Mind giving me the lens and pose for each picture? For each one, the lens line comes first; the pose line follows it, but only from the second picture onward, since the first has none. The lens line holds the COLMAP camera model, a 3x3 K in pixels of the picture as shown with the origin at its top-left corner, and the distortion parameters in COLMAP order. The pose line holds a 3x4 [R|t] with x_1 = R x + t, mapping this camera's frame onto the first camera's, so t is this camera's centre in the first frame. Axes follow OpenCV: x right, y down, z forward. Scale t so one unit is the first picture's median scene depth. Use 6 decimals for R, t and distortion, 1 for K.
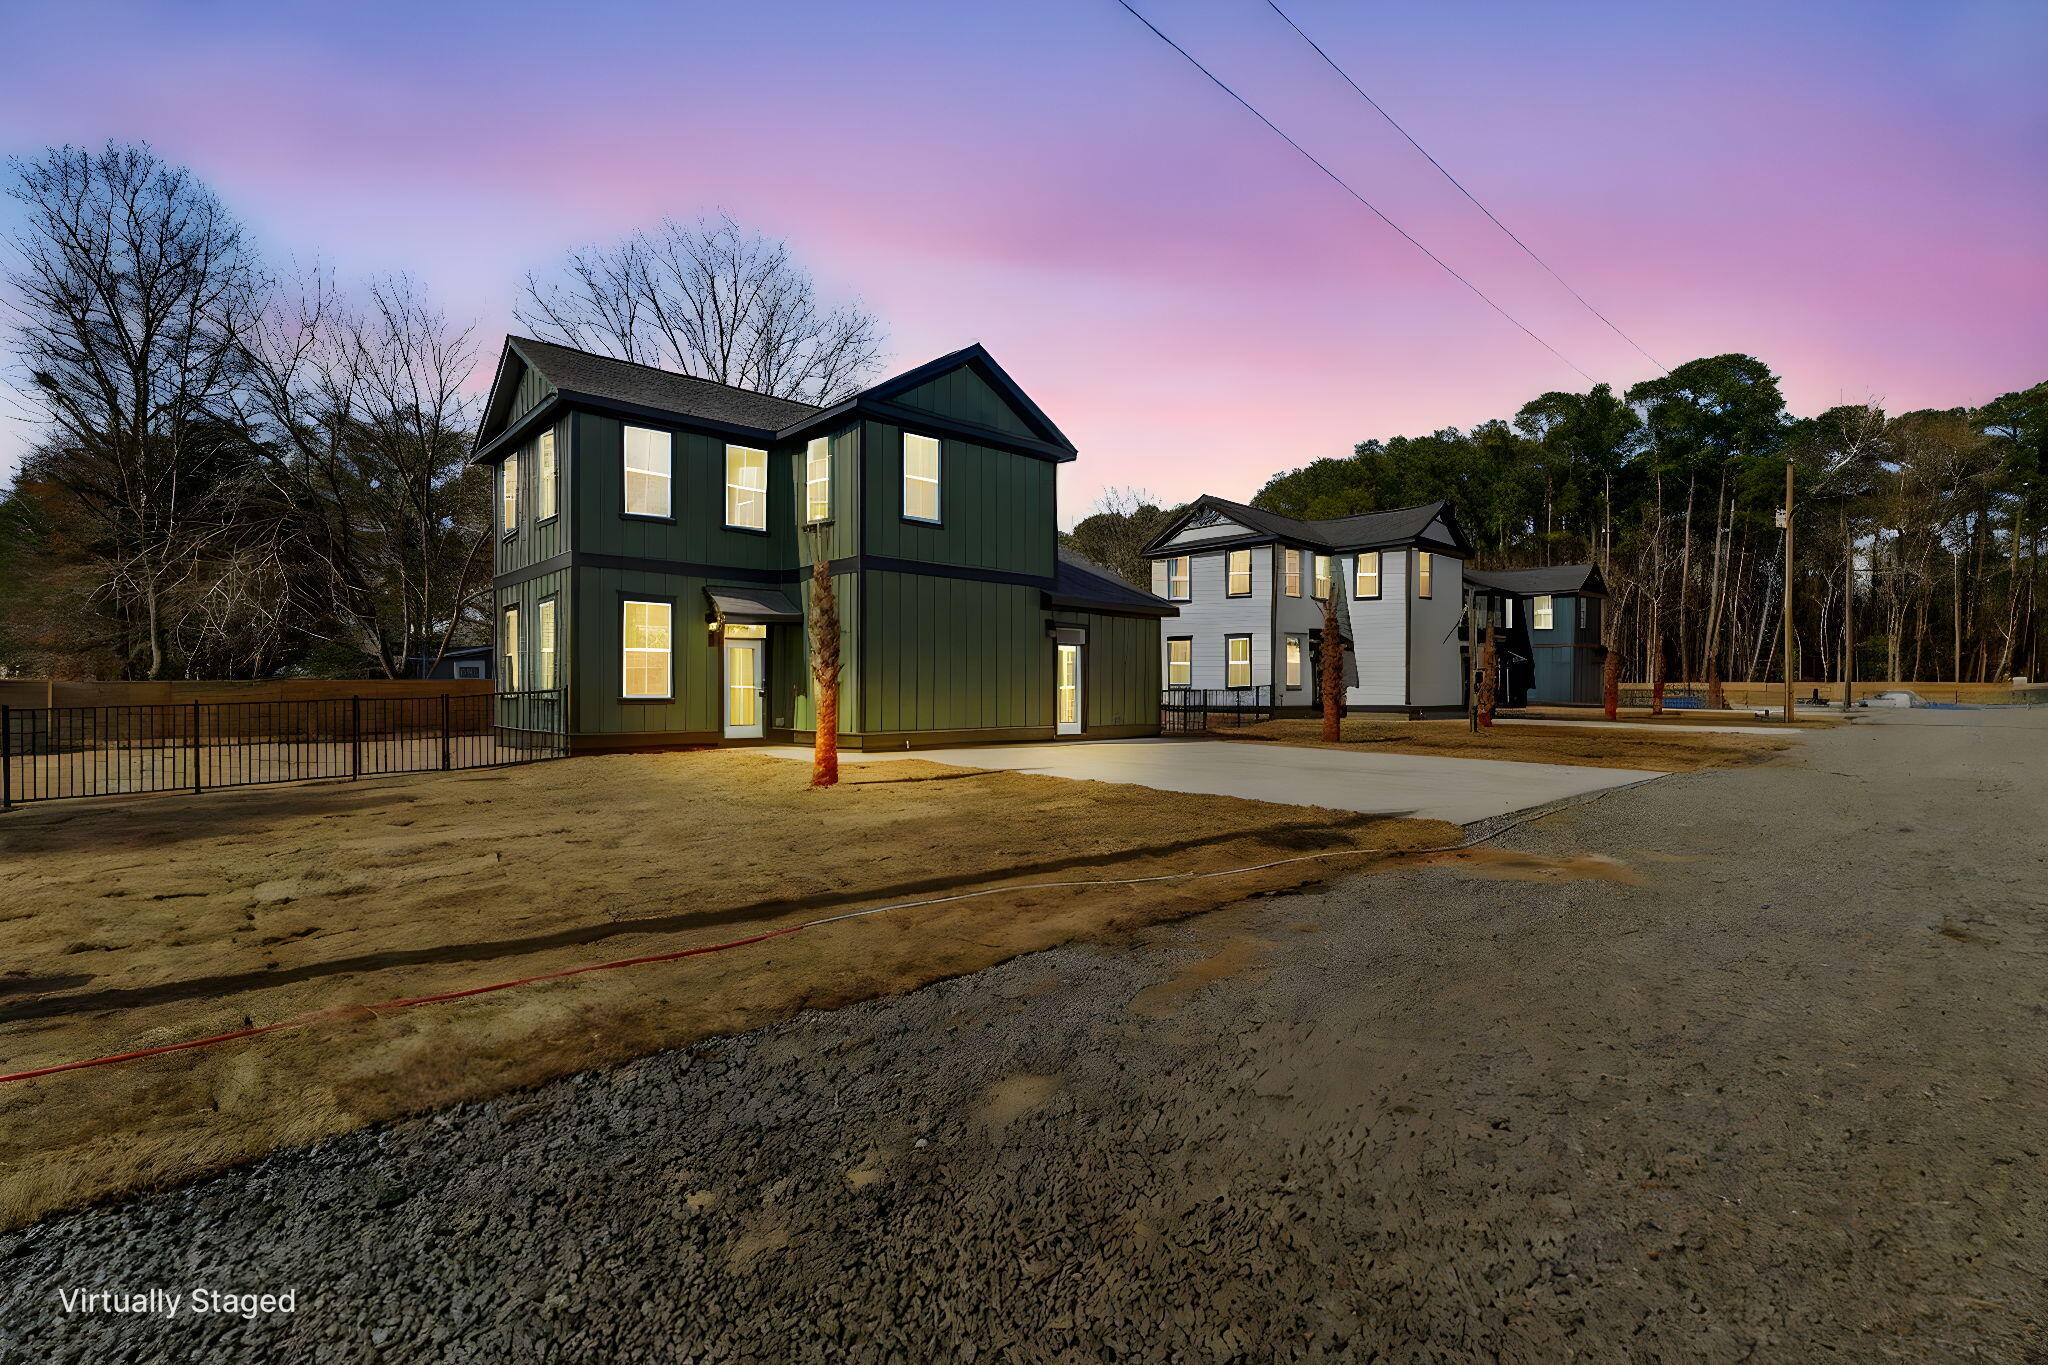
lens RADIAL K [[921.6, 0, 1012.0], [0, 921.6, 694.5], [0, 0, 1]] dist [-0.017629, 0.009025]
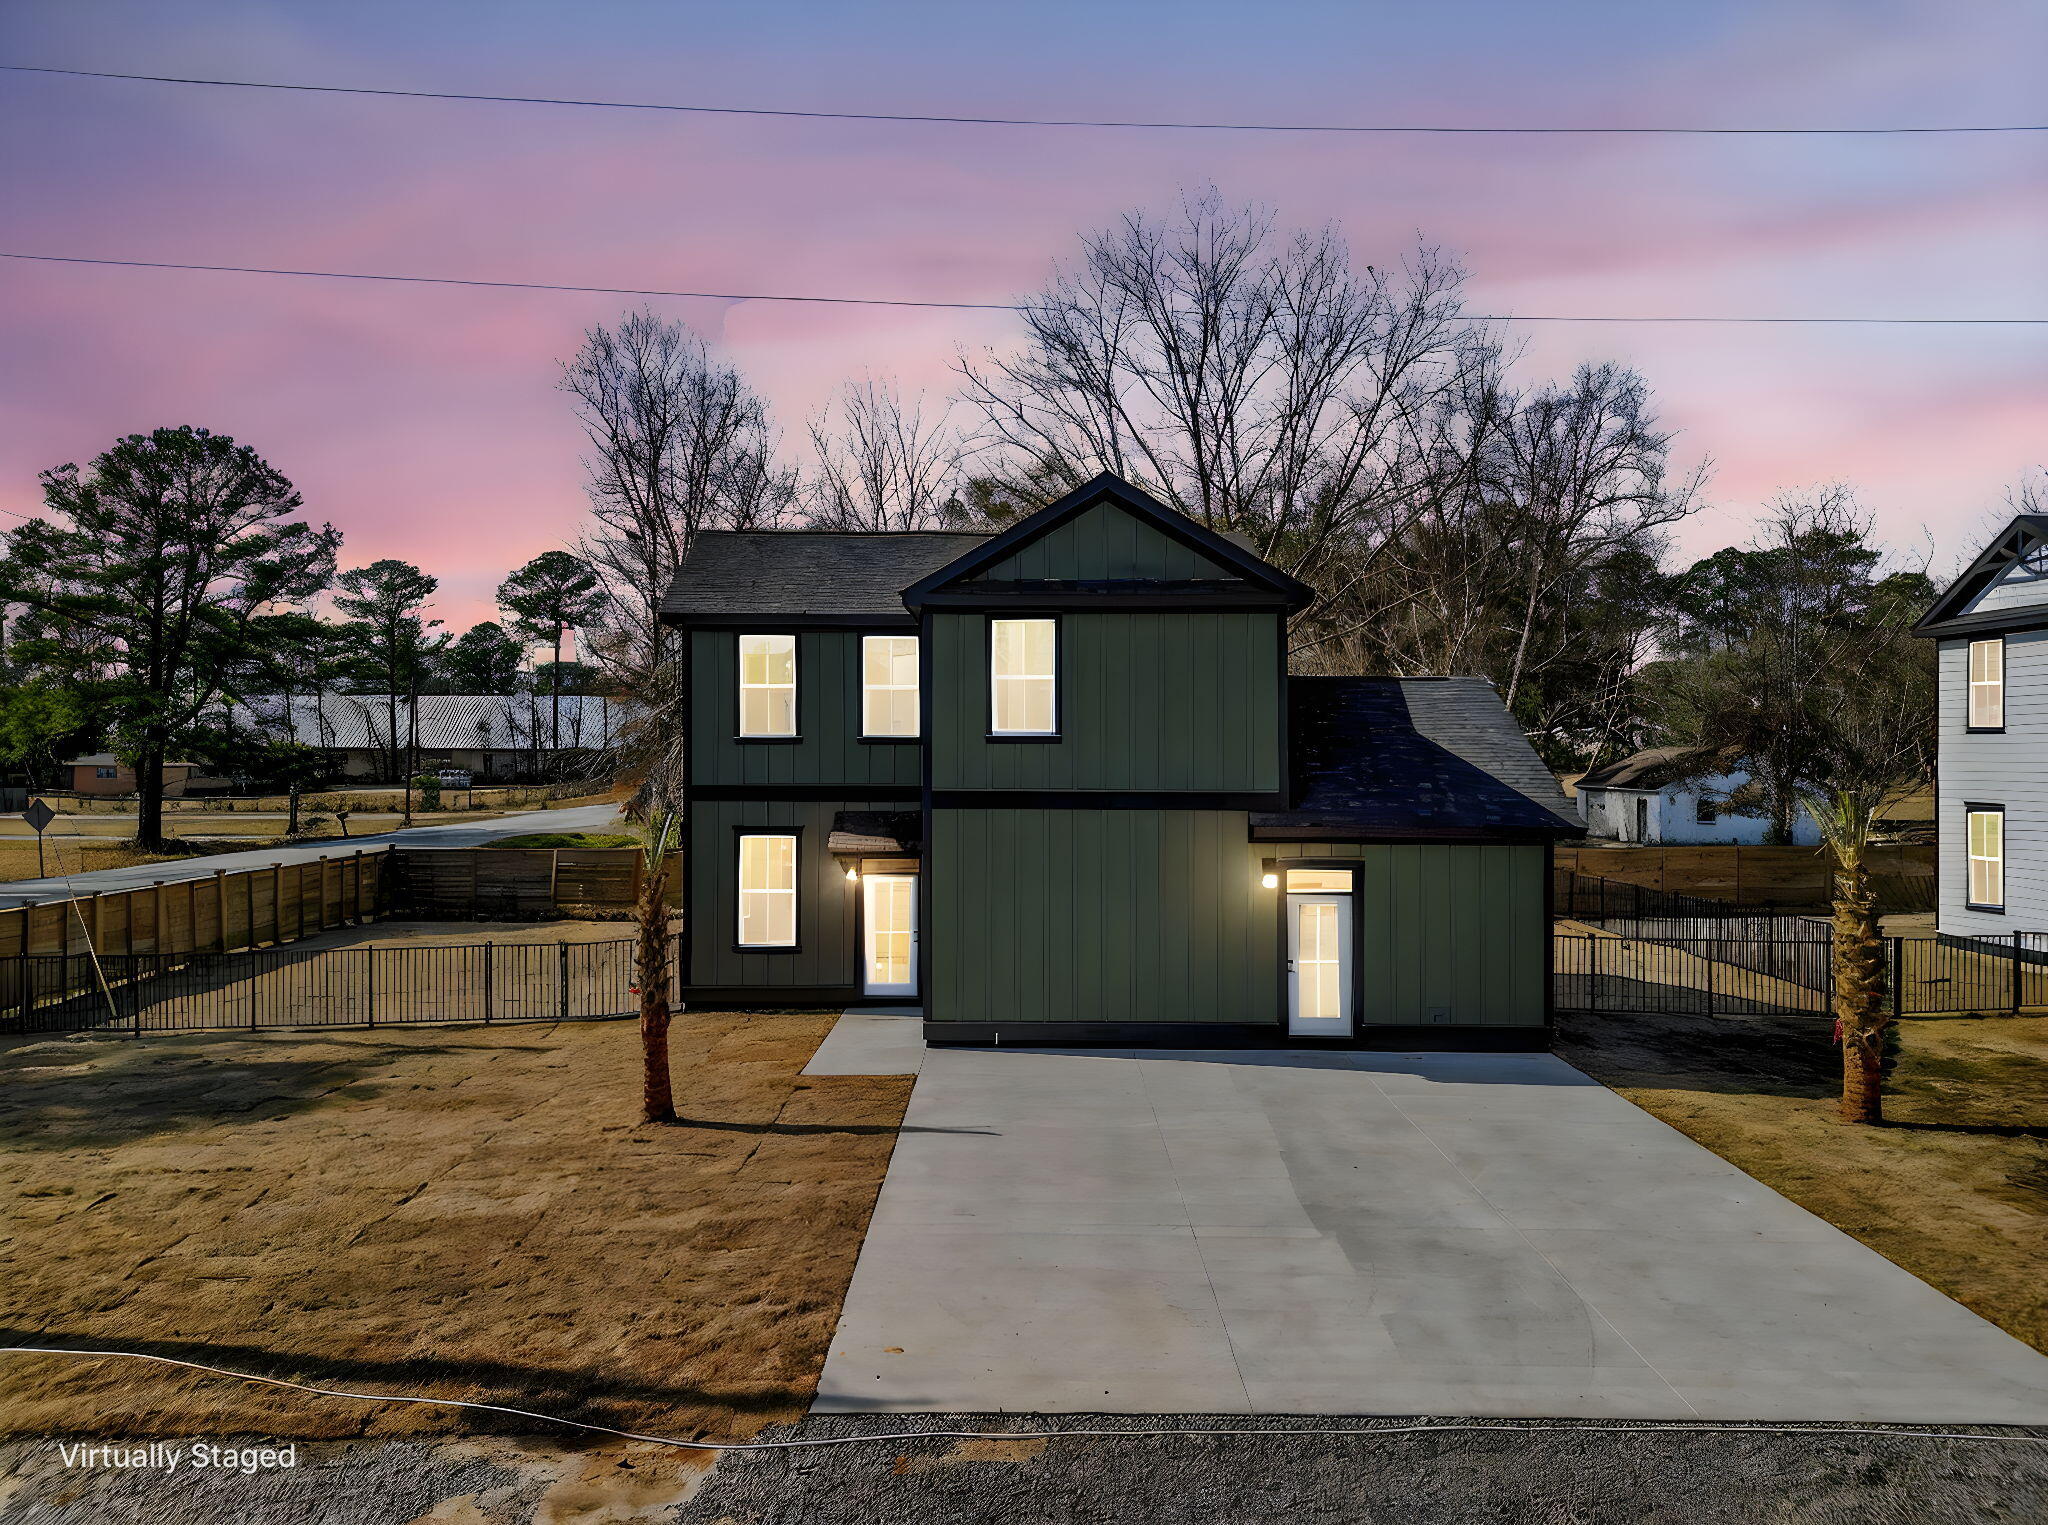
lens RADIAL K [[1438.5, 0, 1024.0], [0, 1438.5, 762.5], [0, 0, 1]] dist [0.070015, -0.073104]
pose [[0.736110, 0.008183, -0.676812, 0.670375], [-0.005133, 0.999966, 0.006507, -0.172834], [0.676842, -0.001316, 0.736127, 0.162152]]
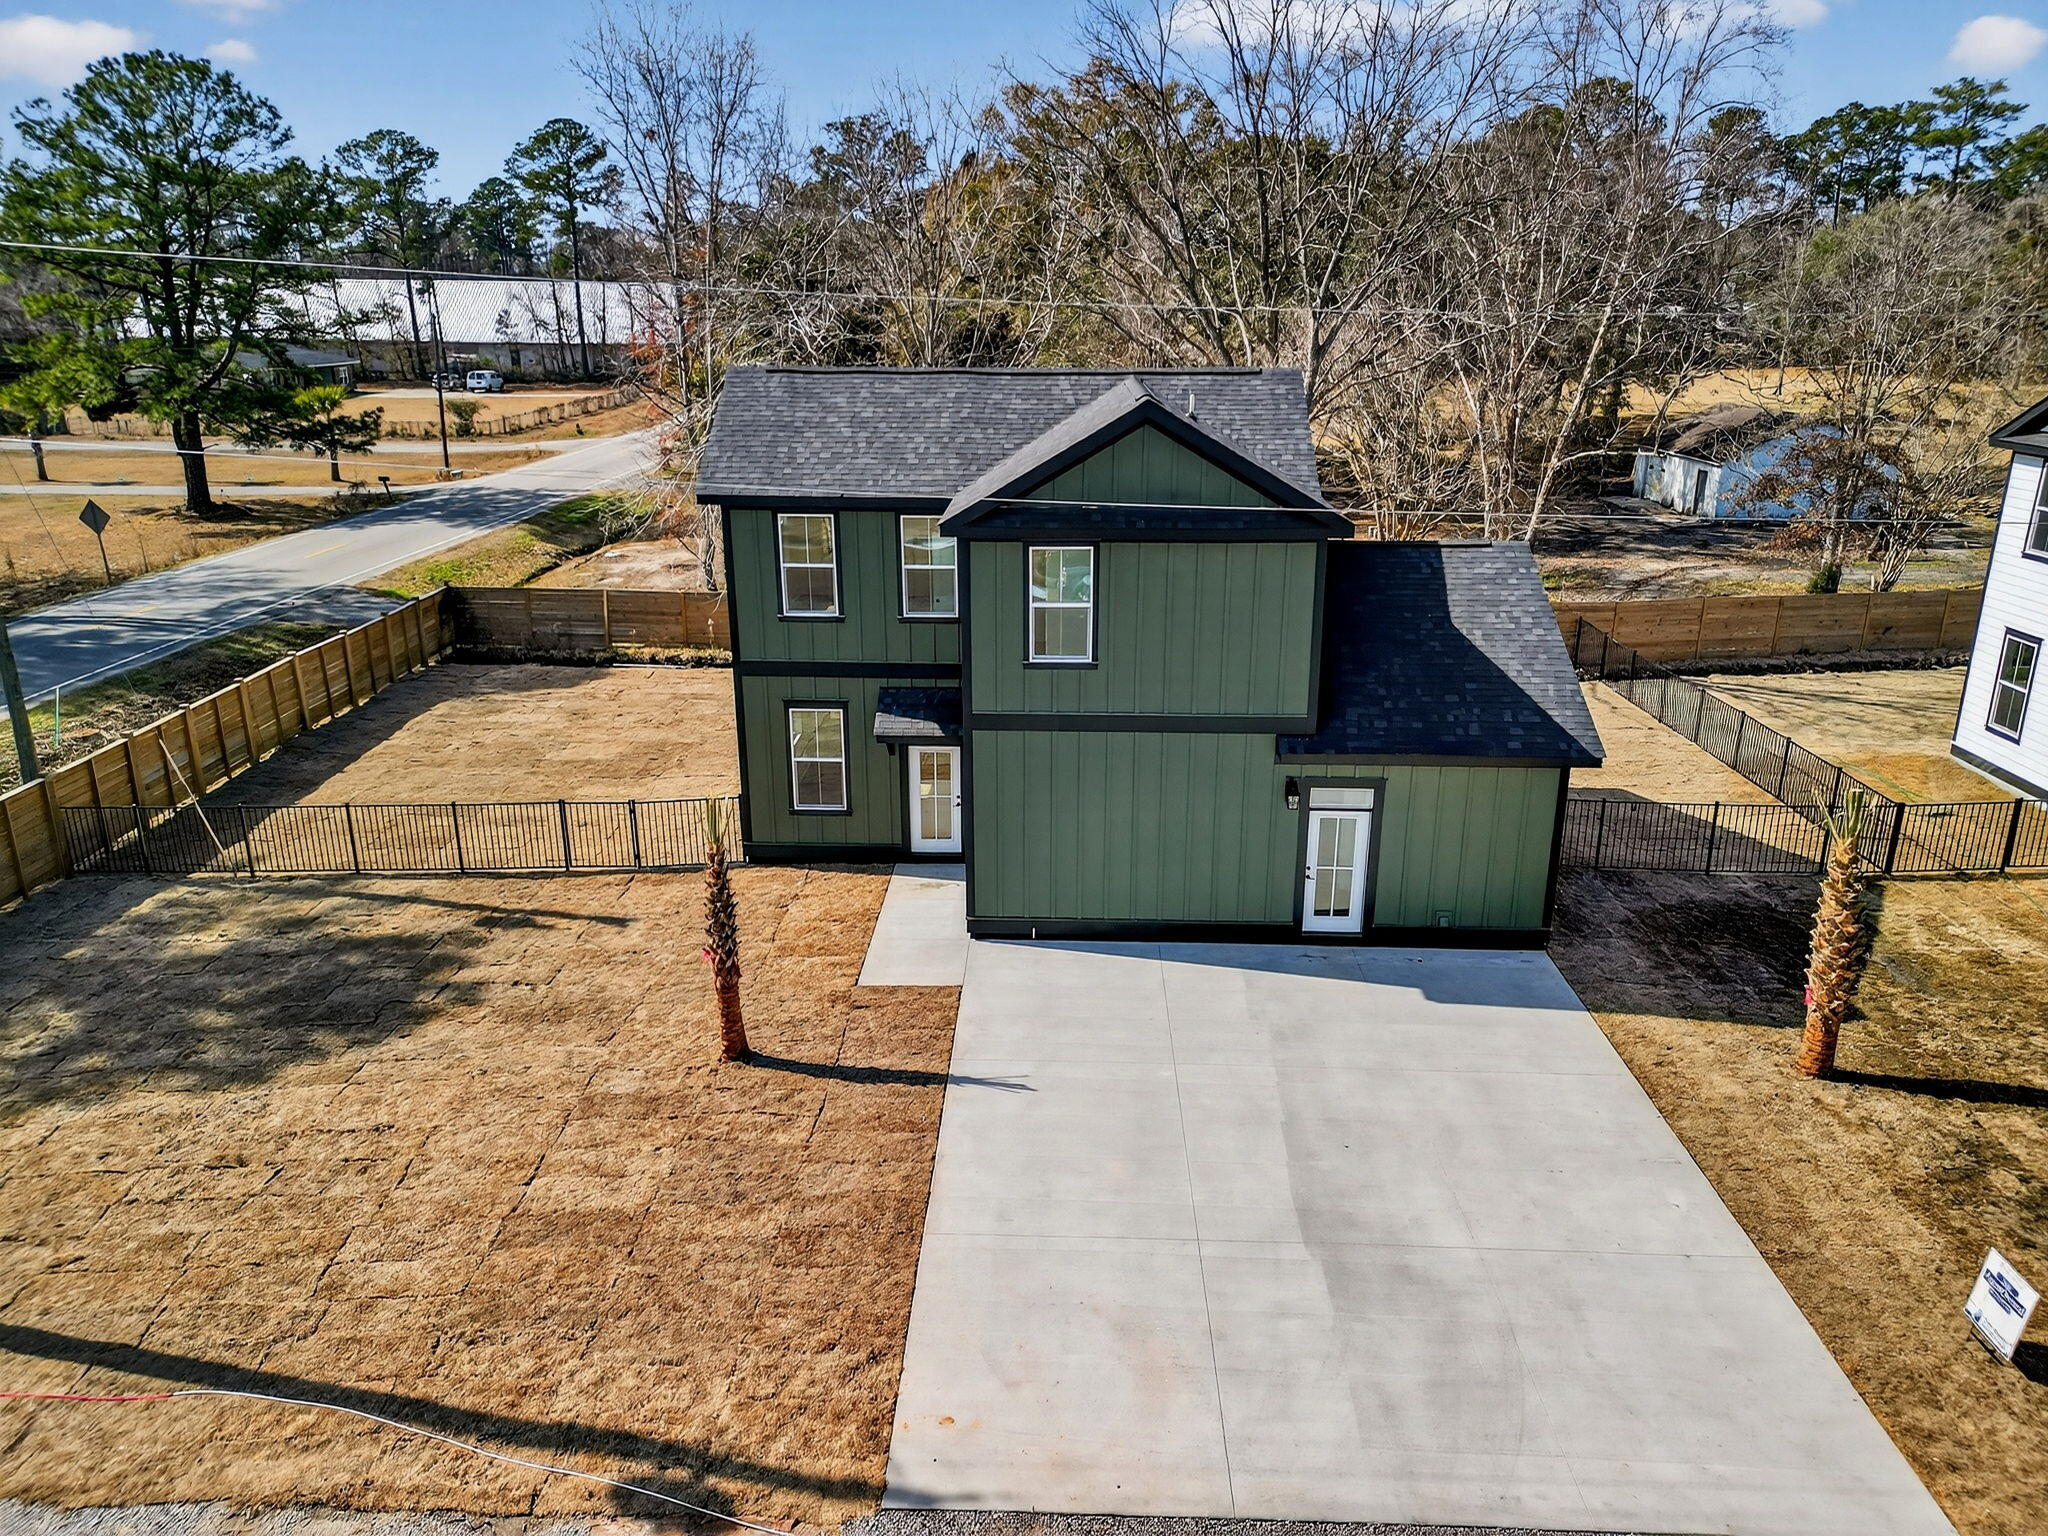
lens RADIAL K [[1438.5, 0, 1024.0], [0, 1438.5, 768.0], [0, 0, 1]] dist [0.070015, -0.073104]
pose [[0.715837, 0.221408, -0.662235, 0.671219], [-0.003254, 0.949445, 0.313915, -0.469982], [0.698260, -0.222557, 0.680369, 0.165047]]
